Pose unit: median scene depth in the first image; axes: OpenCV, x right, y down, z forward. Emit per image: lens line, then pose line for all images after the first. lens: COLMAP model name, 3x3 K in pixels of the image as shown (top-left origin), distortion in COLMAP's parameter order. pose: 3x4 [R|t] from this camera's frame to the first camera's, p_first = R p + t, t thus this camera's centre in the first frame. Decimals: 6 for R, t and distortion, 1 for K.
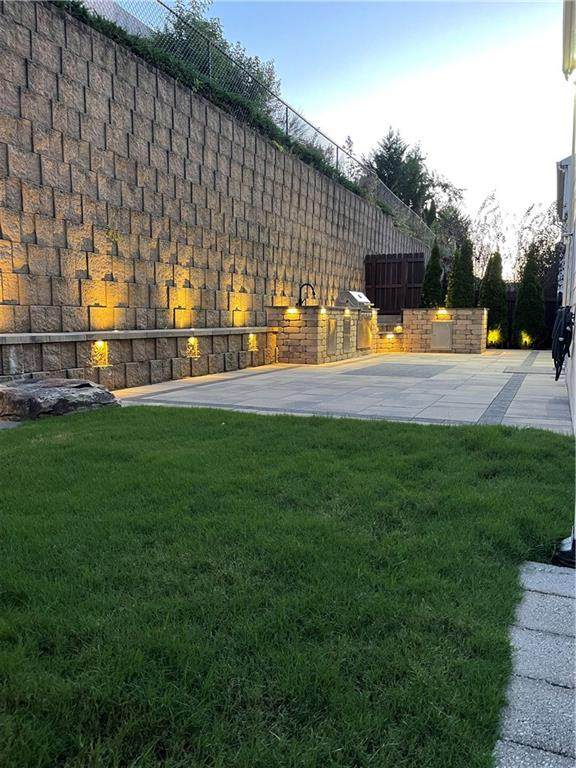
lens RADIAL K [[577.4, 0, 293.2], [0, 577.4, 391.1], [0, 0, 1]] dist [0.062064, 0.002807]
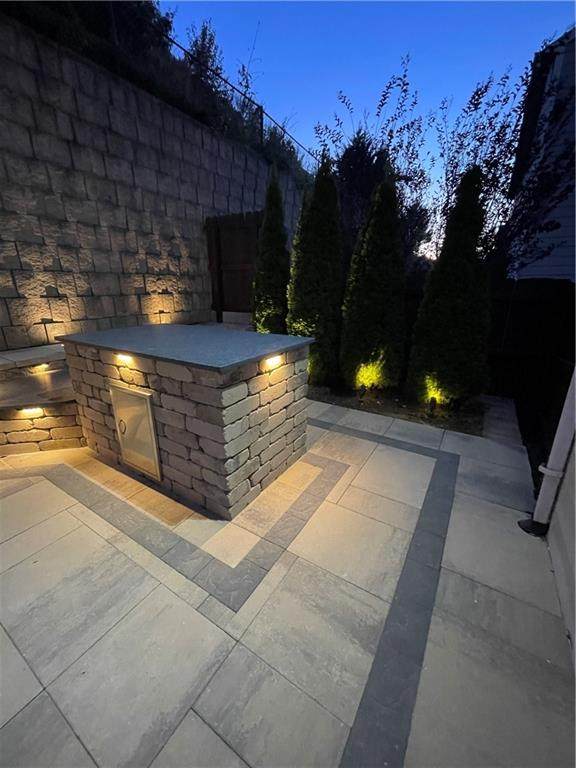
lens RADIAL K [[309.3, 0, 287.1], [0, 309.3, 381.4], [0, 0, 1]] dist [-0.001797, 0.000335]
pose [[0.990276, 0.040633, -0.133053, 0.368916], [-0.016672, 0.984166, 0.176464, -0.158228], [0.138116, -0.172530, 0.975273, 0.876194]]
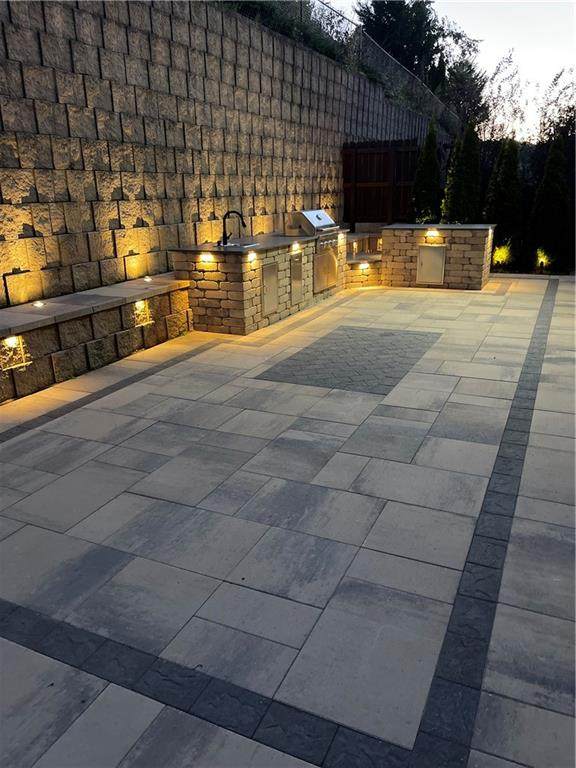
lens RADIAL K [[579.9, 0, 288.6], [0, 579.9, 391.6], [0, 0, 1]] dist [0.051157, -0.064452]
pose [[0.999715, -0.015203, -0.018390, 0.083669], [0.018673, 0.978291, 0.206395, -0.097015], [0.014853, -0.206679, 0.978296, 0.224955]]
